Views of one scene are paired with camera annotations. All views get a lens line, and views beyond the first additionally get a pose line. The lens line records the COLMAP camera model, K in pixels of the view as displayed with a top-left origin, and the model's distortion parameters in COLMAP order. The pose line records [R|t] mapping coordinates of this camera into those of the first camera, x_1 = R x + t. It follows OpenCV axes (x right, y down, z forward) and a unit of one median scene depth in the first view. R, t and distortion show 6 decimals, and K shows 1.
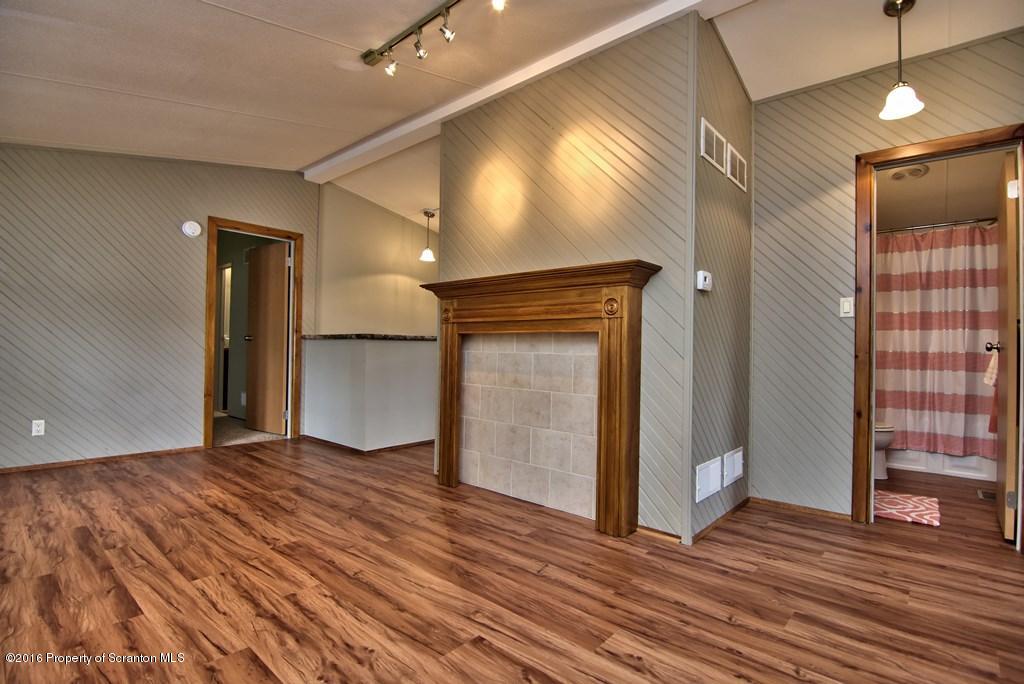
lens RADIAL K [[485.7, 0, 511.9], [0, 485.7, 343.9], [0, 0, 1]] dist [-0.017490, -0.005626]
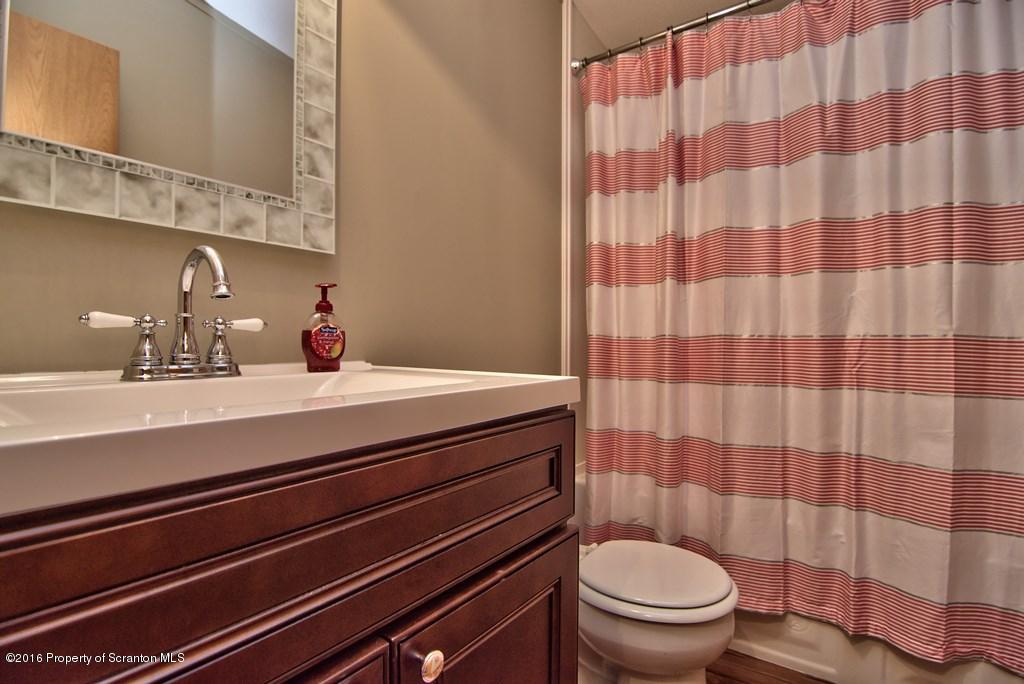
lens RADIAL K [[485.7, 0, 513.2], [0, 485.7, 345.1], [0, 0, 1]] dist [-0.017490, -0.005626]
pose [[0.996140, -0.009528, 0.087265, 0.603566], [0.008242, 0.999852, 0.015078, 0.016295], [-0.087396, -0.014301, 0.996071, 0.675862]]
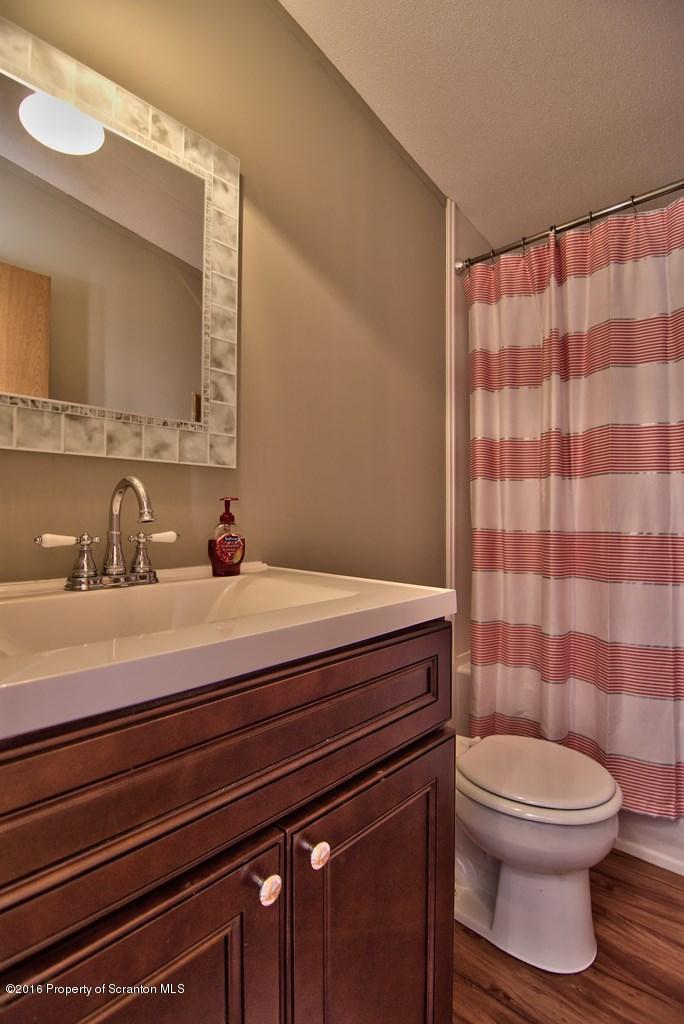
lens RADIAL K [[485.7, 0, 342.6], [0, 485.7, 505.1], [0, 0, 1]] dist [-0.017490, -0.005626]
pose [[0.999298, -0.008629, -0.036467, 0.605864], [0.008354, 0.999936, -0.007679, -0.004250], [0.036531, 0.007369, 0.999305, 0.654632]]
